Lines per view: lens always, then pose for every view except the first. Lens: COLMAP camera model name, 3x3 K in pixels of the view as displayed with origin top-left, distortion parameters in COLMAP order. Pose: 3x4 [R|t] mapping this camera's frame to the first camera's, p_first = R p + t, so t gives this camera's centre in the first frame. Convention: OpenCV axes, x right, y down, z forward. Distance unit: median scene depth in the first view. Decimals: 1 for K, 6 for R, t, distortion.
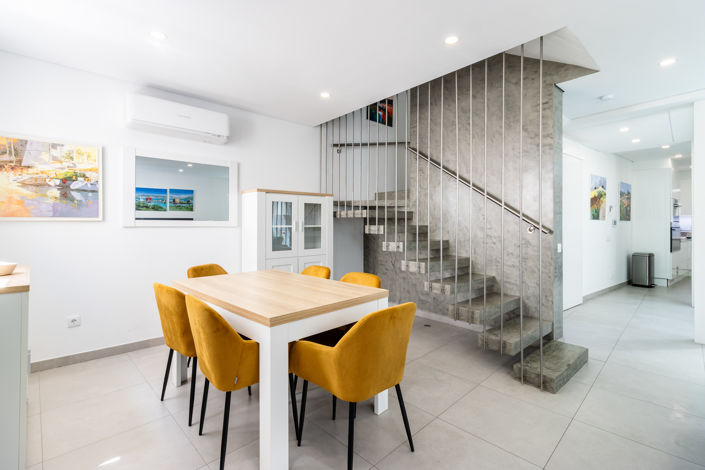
lens RADIAL K [[323.5, 0, 352.2], [0, 323.5, 227.4], [0, 0, 1]] dist [0.001238, -0.000013]
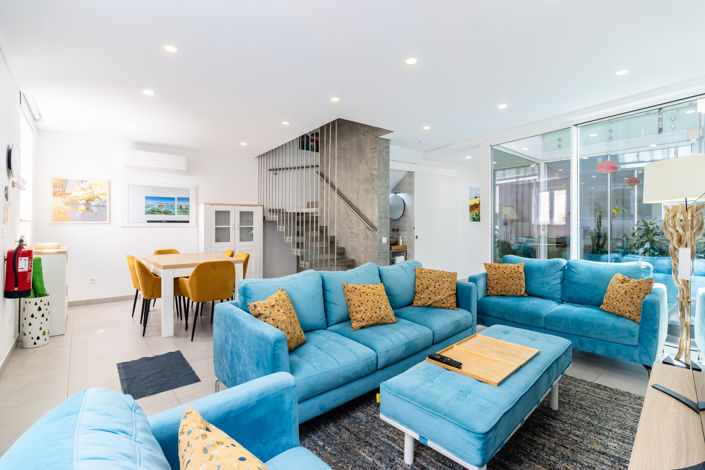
lens RADIAL K [[323.5, 0, 352.2], [0, 323.5, 227.4], [0, 0, 1]] dist [0.001238, -0.000013]
pose [[0.997068, -0.000087, -0.076526, 0.506356], [-0.000217, 0.999992, -0.003958, 0.006455], [0.076526, 0.003963, 0.997060, -0.480770]]
